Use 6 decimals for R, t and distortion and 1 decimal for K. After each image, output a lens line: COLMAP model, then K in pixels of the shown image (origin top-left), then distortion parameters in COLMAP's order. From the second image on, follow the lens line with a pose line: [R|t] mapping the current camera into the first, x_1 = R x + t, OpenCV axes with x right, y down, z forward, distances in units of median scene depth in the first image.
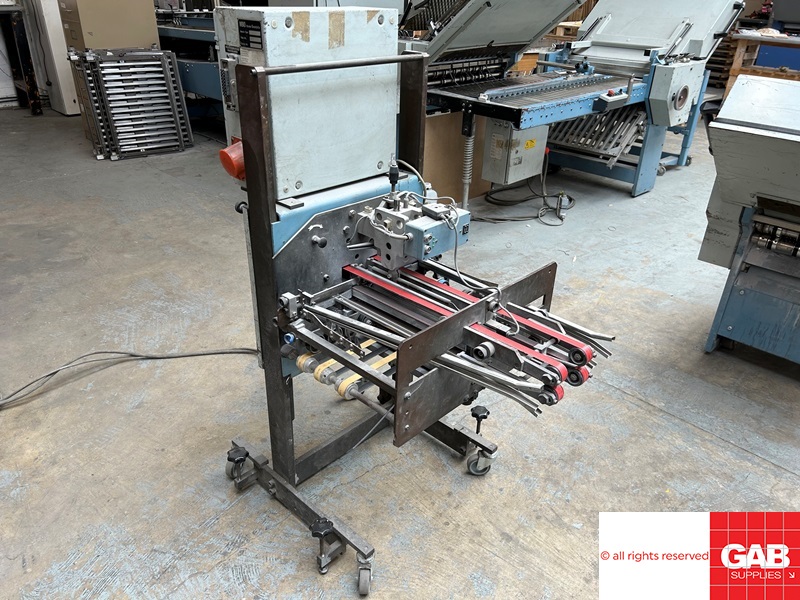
lens RADIAL K [[595.0, 0, 400.0], [0, 595.0, 300.0], [0, 0, 1]] dist [0.055360, -0.060234]
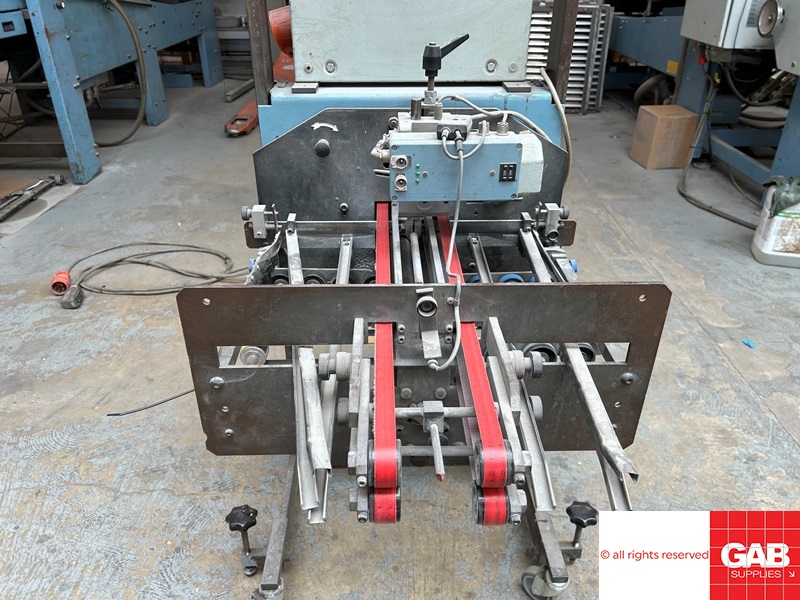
lens RADIAL K [[606.8, 0, 400.0], [0, 606.8, 300.0], [0, 0, 1]] dist [0.010776, 0.002439]
pose [[0.712542, 0.321291, -0.623744, 0.154815], [-0.312152, 0.941330, 0.128289, -0.017786], [0.628367, 0.103292, 0.771029, 0.187377]]
